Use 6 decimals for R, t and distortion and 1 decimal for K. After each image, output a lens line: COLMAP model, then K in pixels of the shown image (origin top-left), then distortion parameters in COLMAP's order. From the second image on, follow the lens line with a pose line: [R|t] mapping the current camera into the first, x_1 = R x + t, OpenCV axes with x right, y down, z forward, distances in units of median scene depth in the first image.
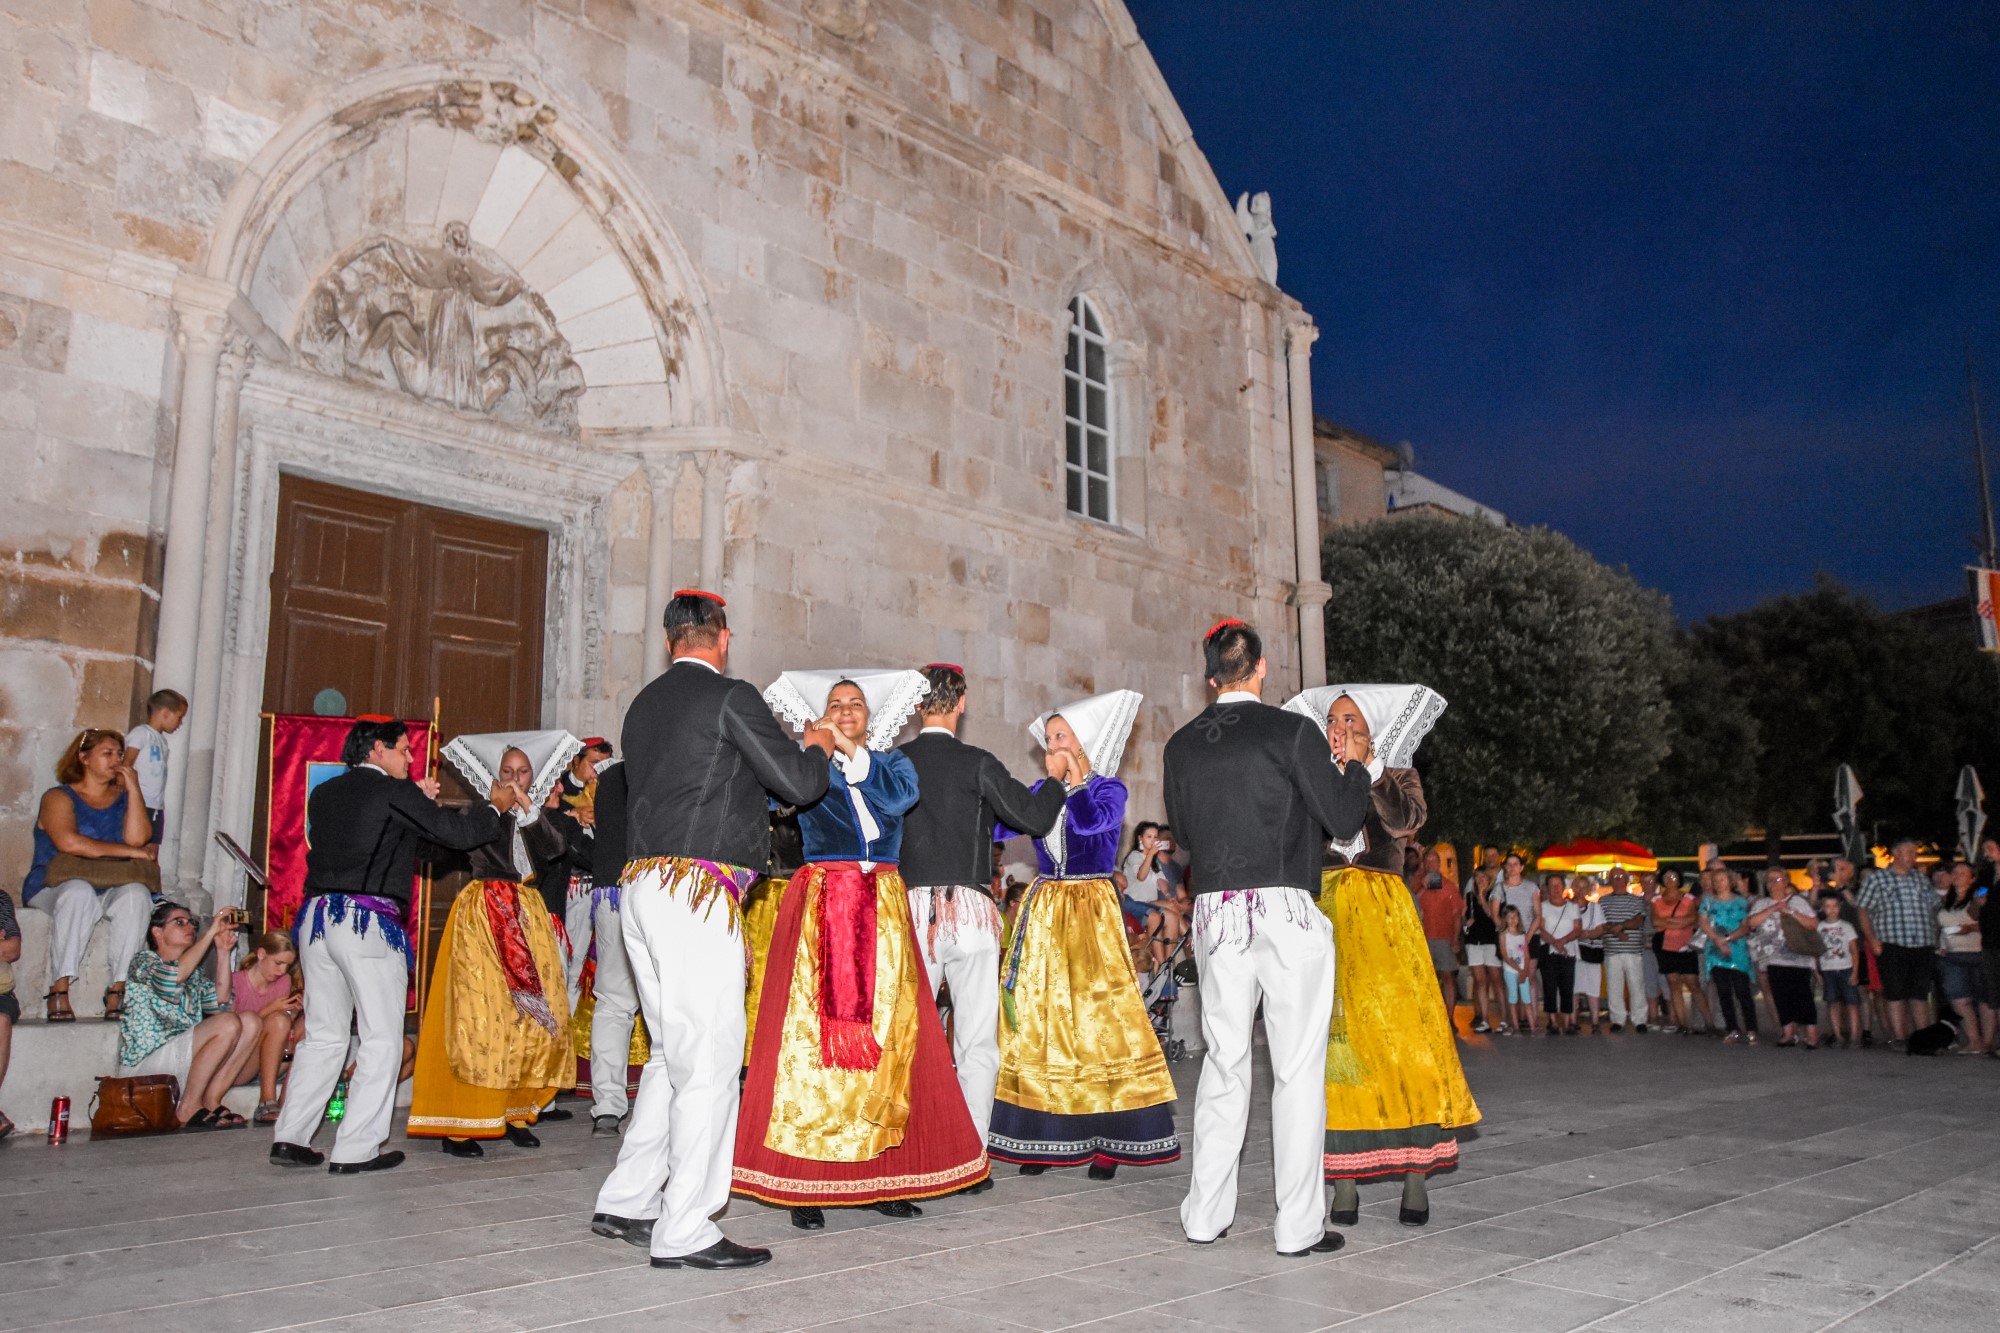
lens RADIAL K [[1576.4, 0, 1000.0], [0, 1576.4, 666.5], [0, 0, 1]] dist [-0.006819, 0.039938]
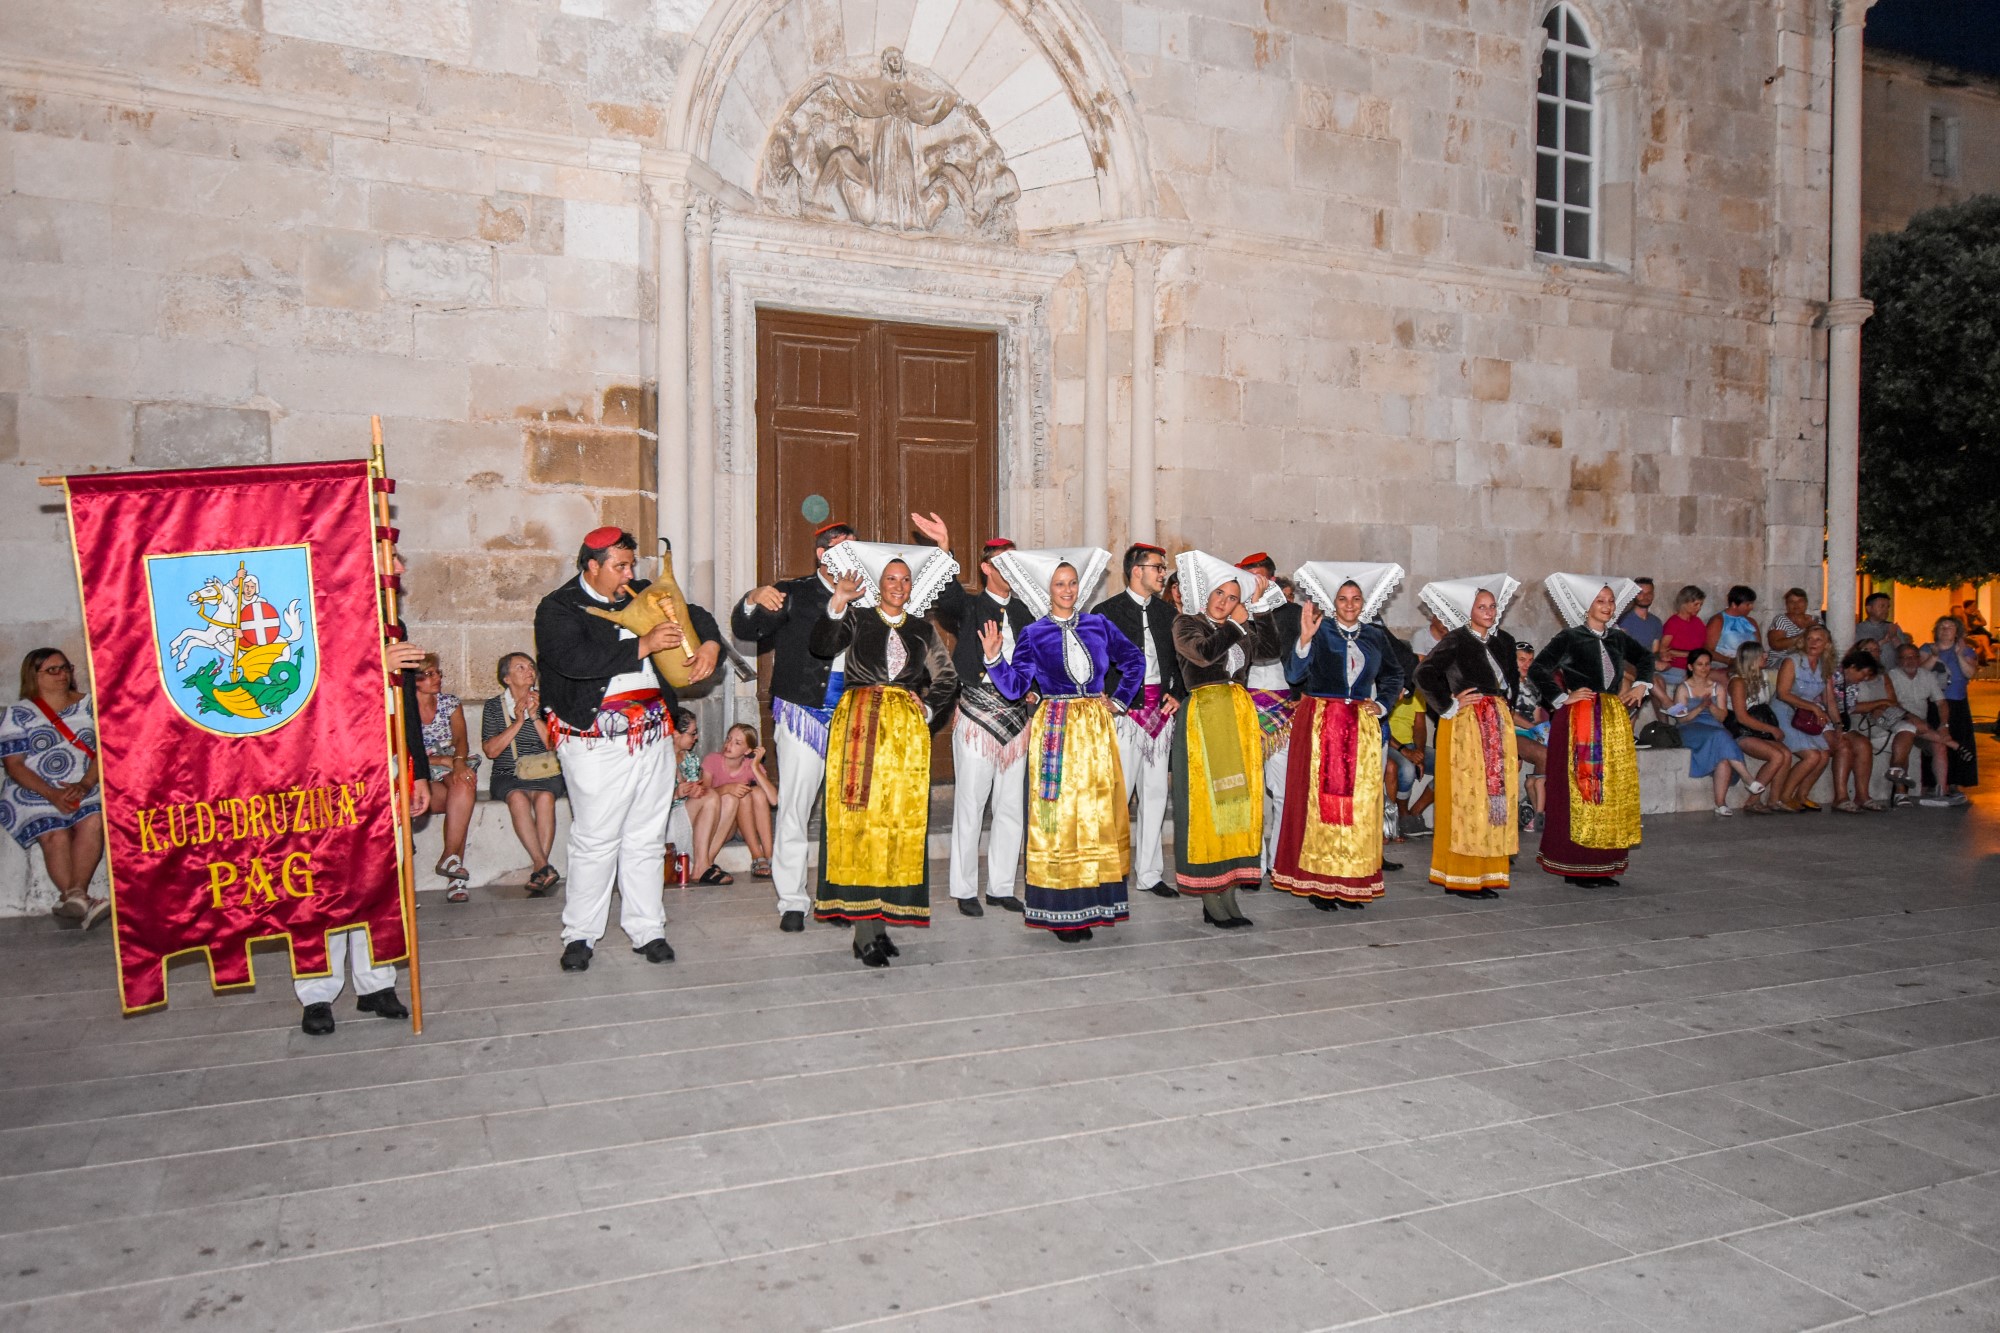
lens RADIAL K [[1436.9, 0, 1001.8], [0, 1436.9, 670.9], [0, 0, 1]] dist [-0.013620, 0.035619]
pose [[0.926433, 0.016296, -0.376107, 0.092924], [0.061108, 0.979303, 0.192953, -0.049167], [0.371467, -0.201741, 0.906263, 0.058274]]
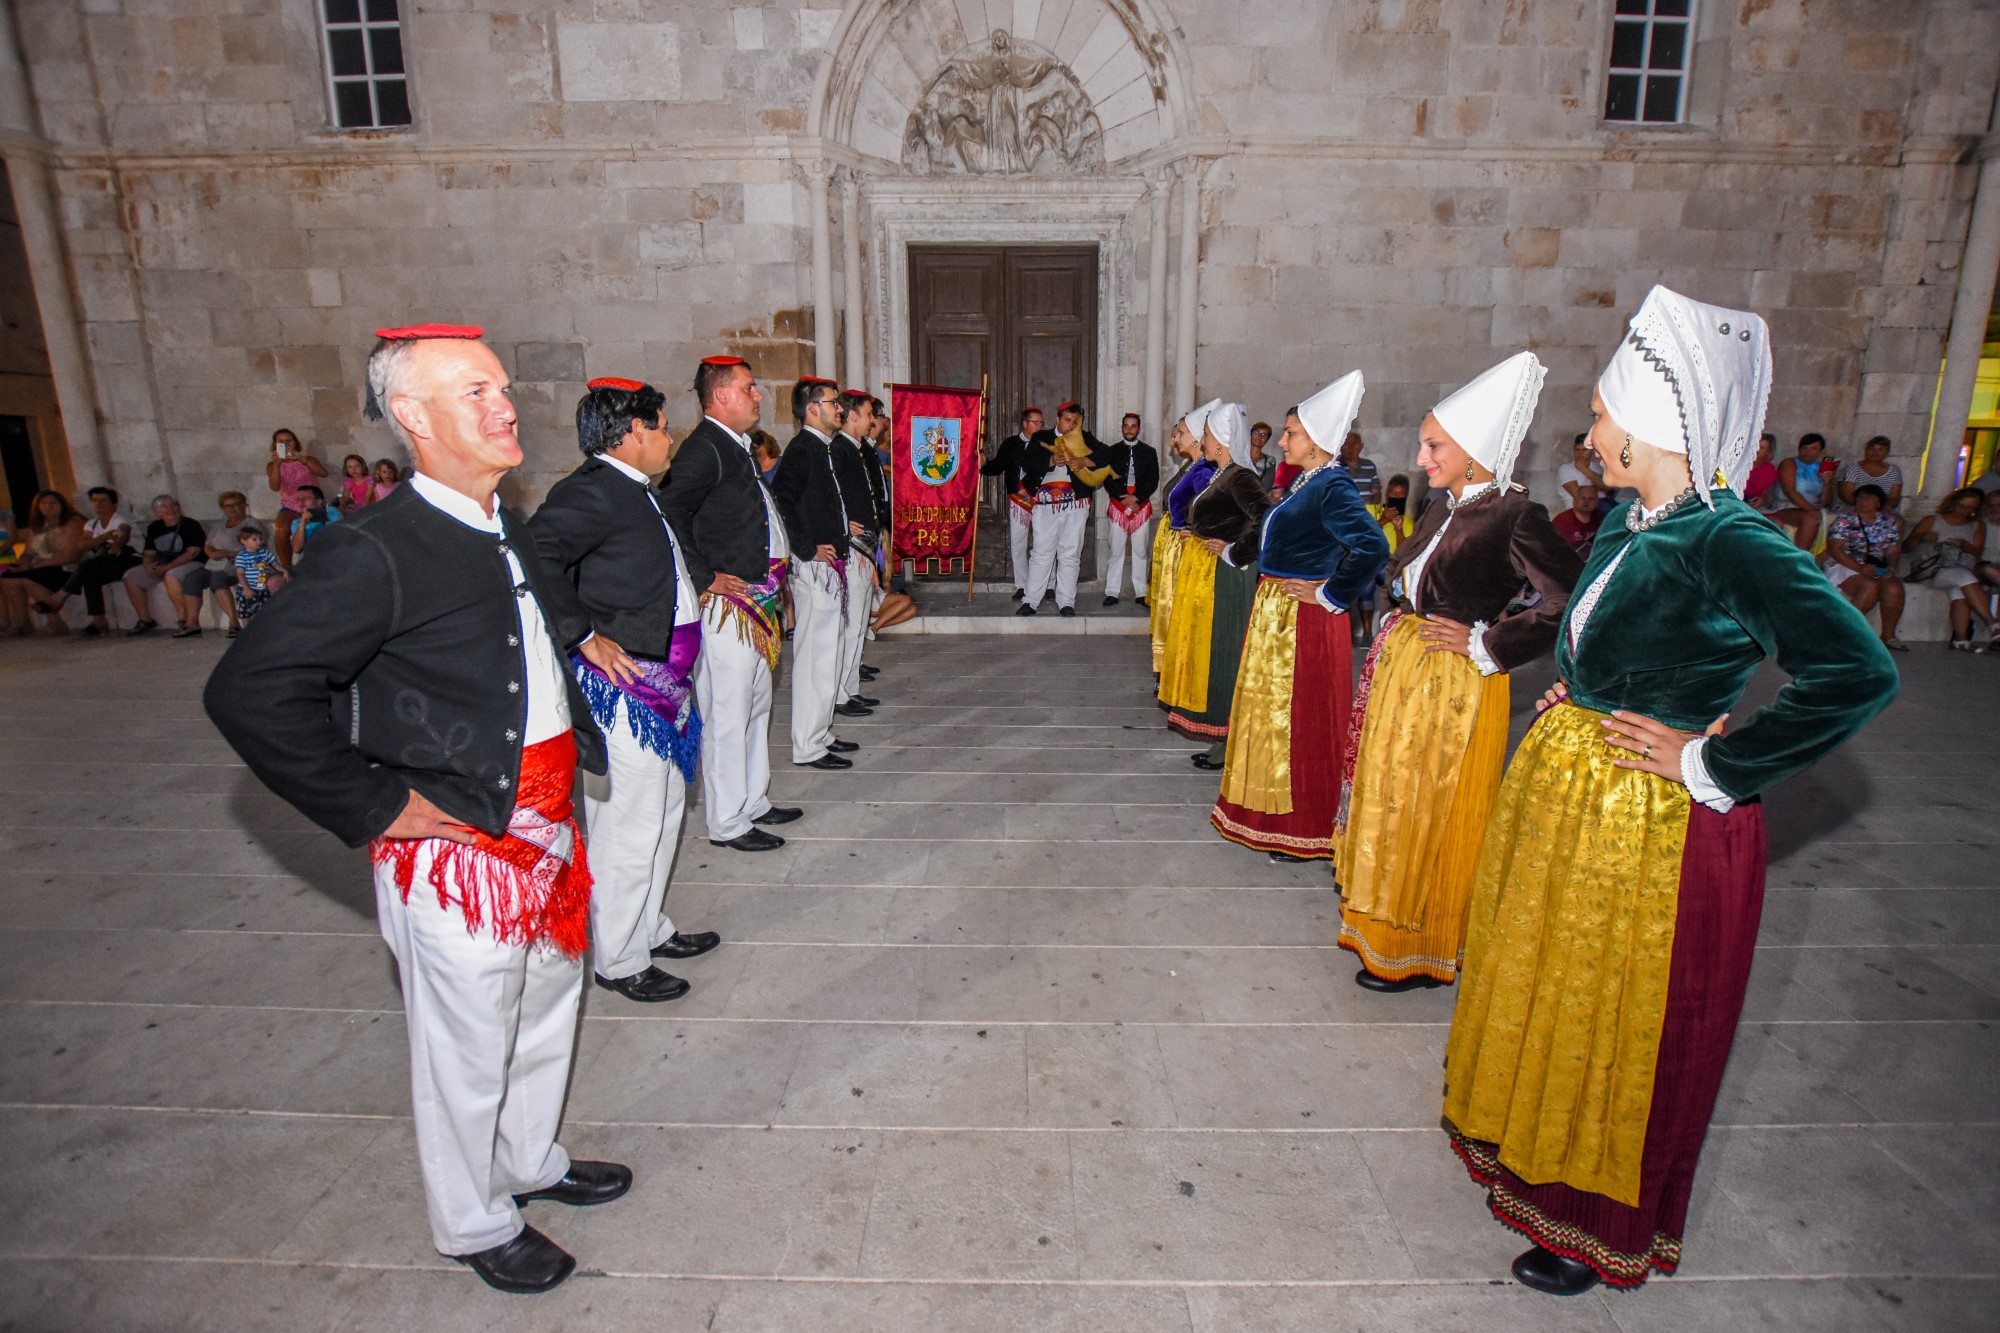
lens RADIAL K [[898.5, 0, 1005.2], [0, 898.5, 668.3], [0, 0, 1]] dist [-0.033815, 0.005746]
pose [[0.679841, 0.154410, -0.716920, 0.305908], [0.128018, 0.937586, 0.323333, 0.001004], [0.722100, -0.311594, 0.617641, 0.316274]]
